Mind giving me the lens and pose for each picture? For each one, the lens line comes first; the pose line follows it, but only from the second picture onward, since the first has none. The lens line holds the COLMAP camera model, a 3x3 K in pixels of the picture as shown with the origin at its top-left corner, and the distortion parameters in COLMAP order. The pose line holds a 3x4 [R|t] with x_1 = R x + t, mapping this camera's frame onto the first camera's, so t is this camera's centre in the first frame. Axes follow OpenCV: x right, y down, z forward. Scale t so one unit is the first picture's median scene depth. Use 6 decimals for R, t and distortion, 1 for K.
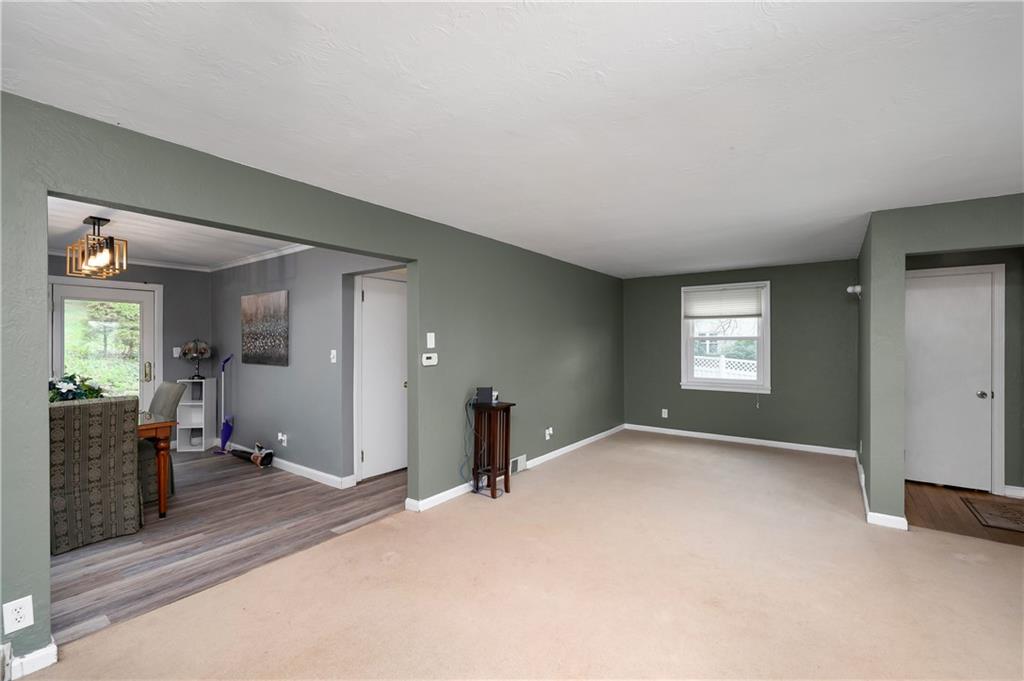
lens RADIAL K [[435.0, 0, 514.2], [0, 435.0, 346.7], [0, 0, 1]] dist [0.002539, -0.000646]
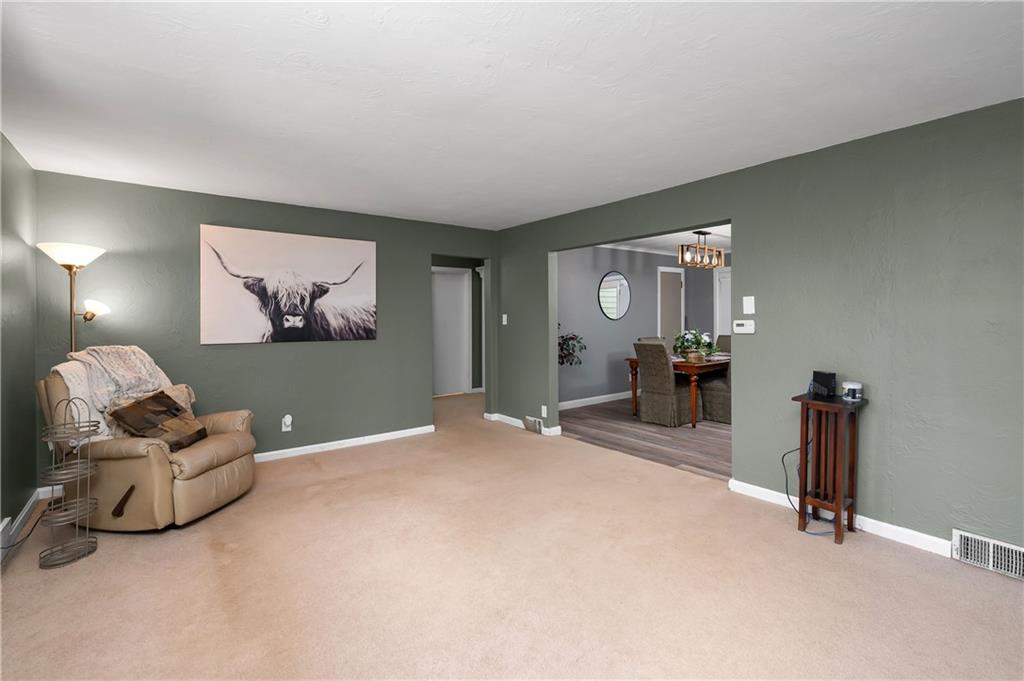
lens RADIAL K [[474.4, 0, 529.9], [0, 474.4, 321.4], [0, 0, 1]] dist [0.001049, -0.000065]
pose [[-0.262023, 0.007931, -0.965029, 0.863506], [-0.000251, 0.999966, 0.008286, 0.010342], [0.965062, 0.002413, -0.262012, 0.837603]]
